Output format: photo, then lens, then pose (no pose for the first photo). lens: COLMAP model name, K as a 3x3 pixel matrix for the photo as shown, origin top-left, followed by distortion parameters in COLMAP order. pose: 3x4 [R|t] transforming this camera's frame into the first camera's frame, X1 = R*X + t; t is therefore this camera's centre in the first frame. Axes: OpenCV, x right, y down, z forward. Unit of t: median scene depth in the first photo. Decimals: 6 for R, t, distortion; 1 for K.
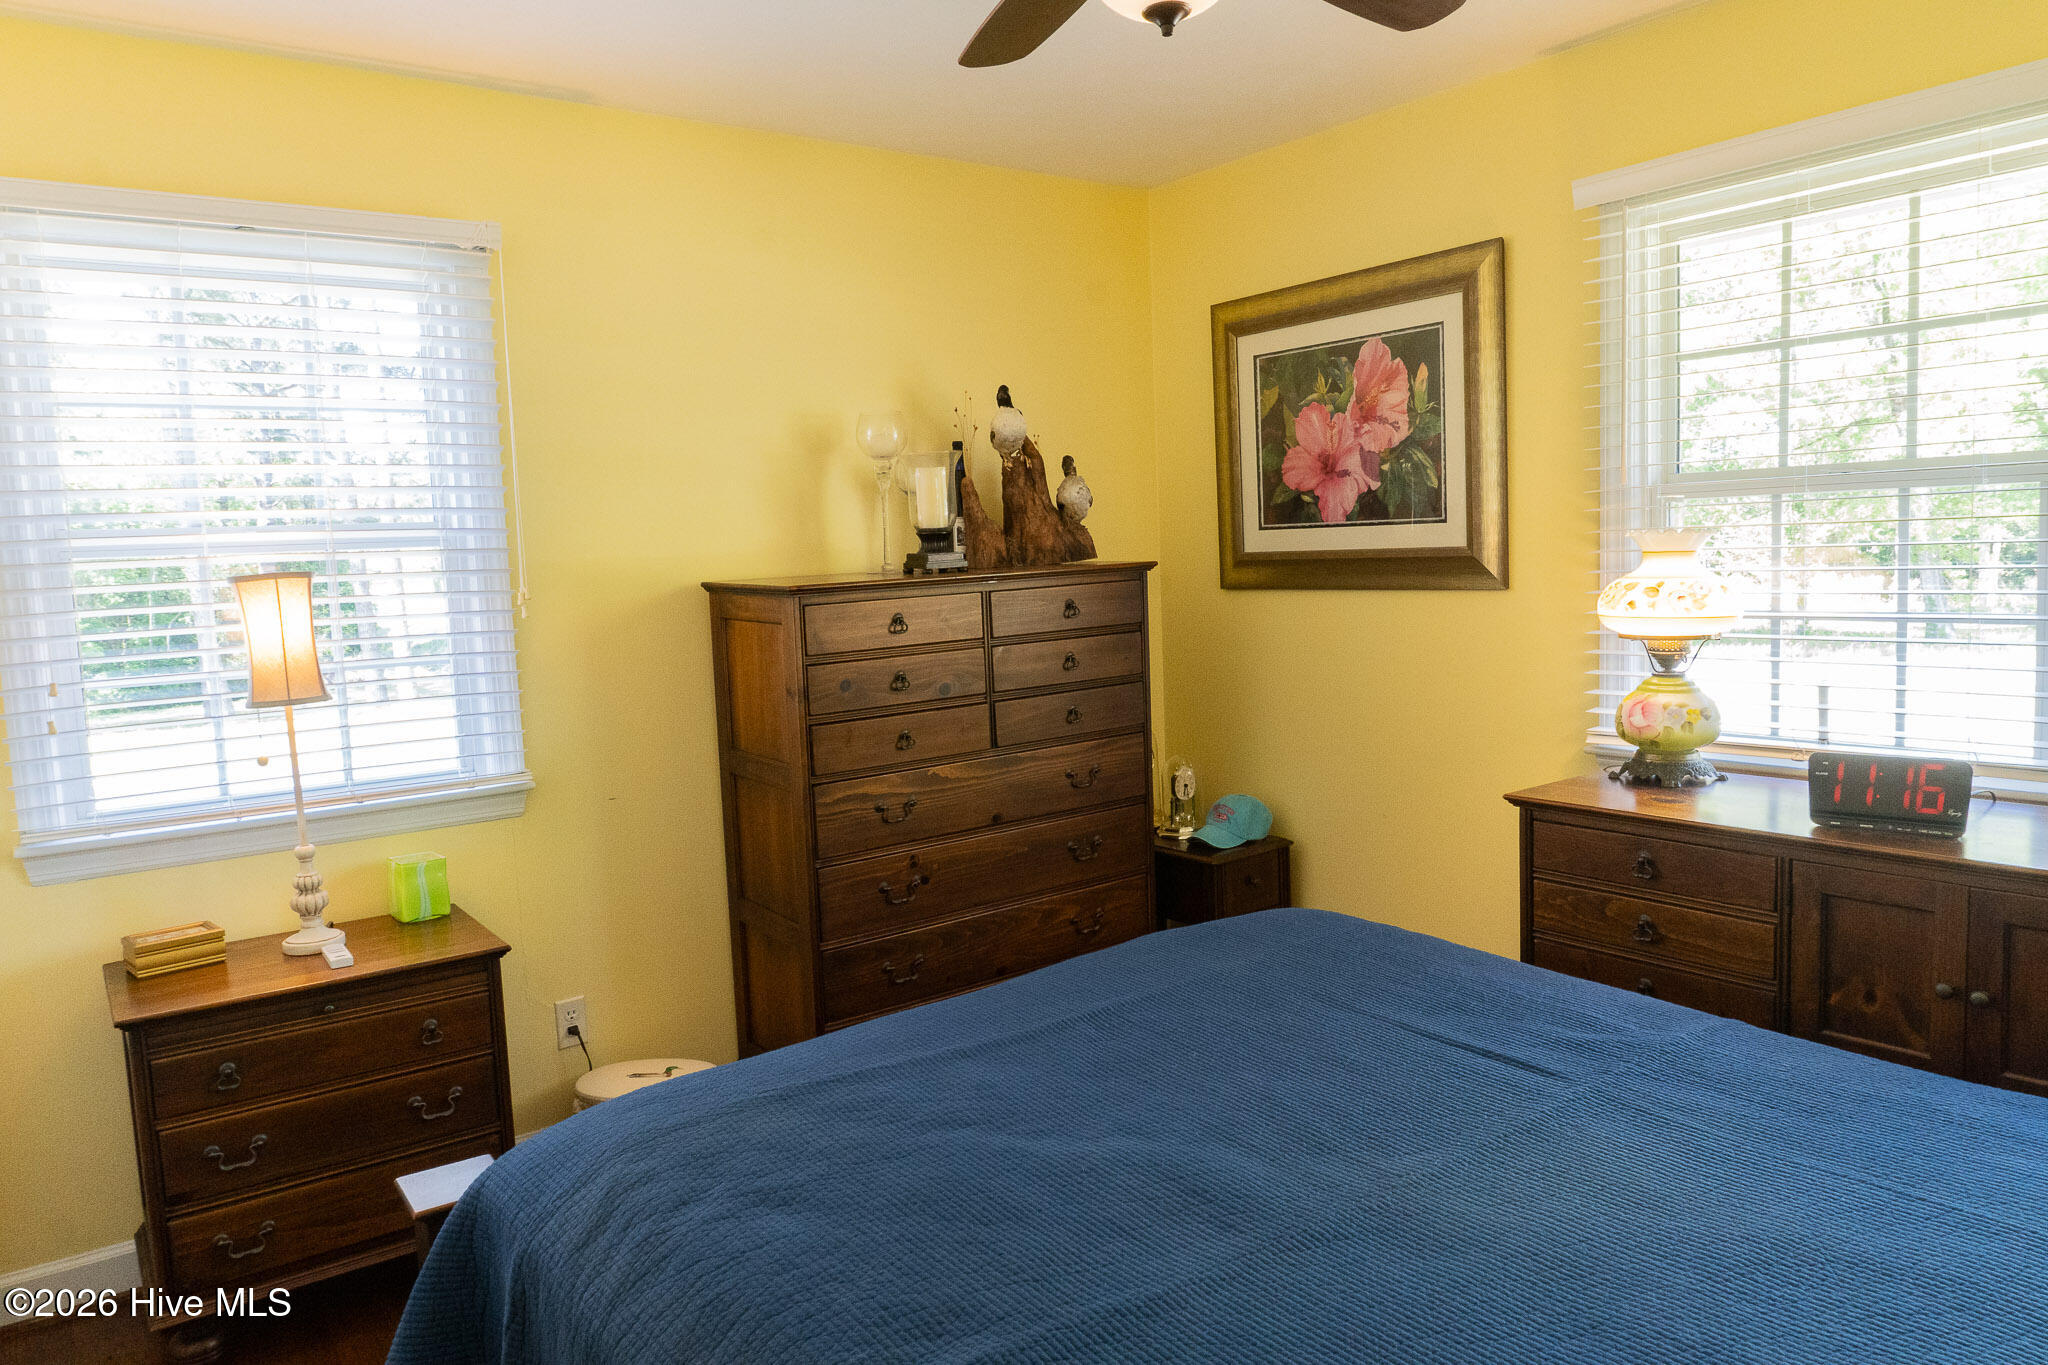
lens RADIAL K [[1283.0, 0, 1100.2], [0, 1283.0, 676.6], [0, 0, 1]] dist [-0.023191, 0.001003]
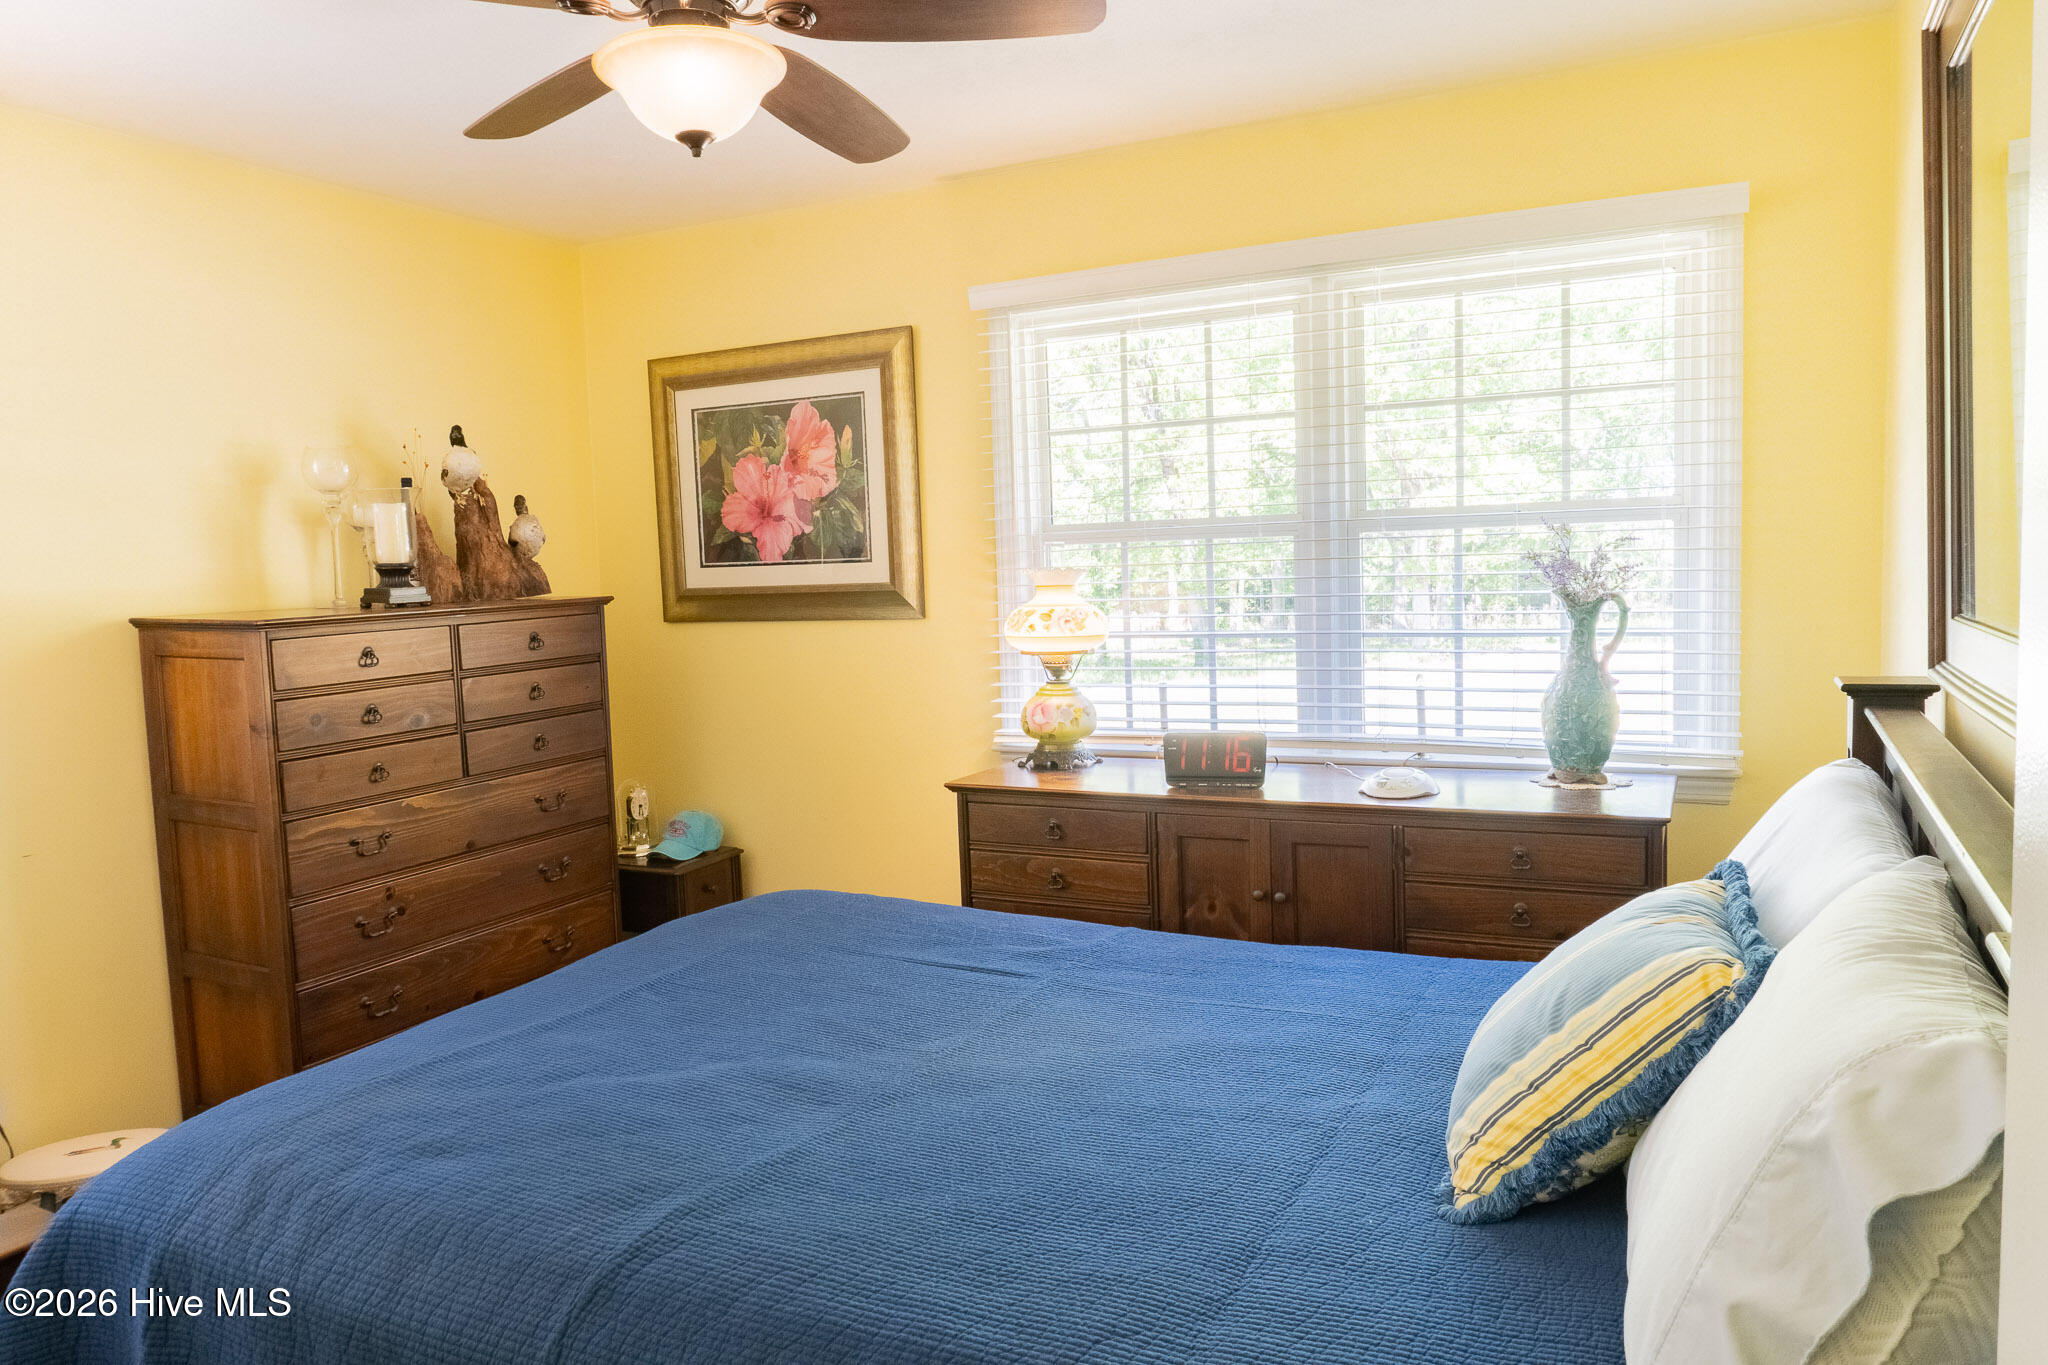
lens RADIAL K [[1356.7, 0, 1017.3], [0, 1356.7, 690.1], [0, 0, 1]] dist [-0.027070, 0.000730]
pose [[0.896350, -0.031135, 0.442253, -0.164237], [0.043156, 0.998921, -0.017144, 0.023914], [-0.441242, 0.034453, 0.896726, -0.168779]]
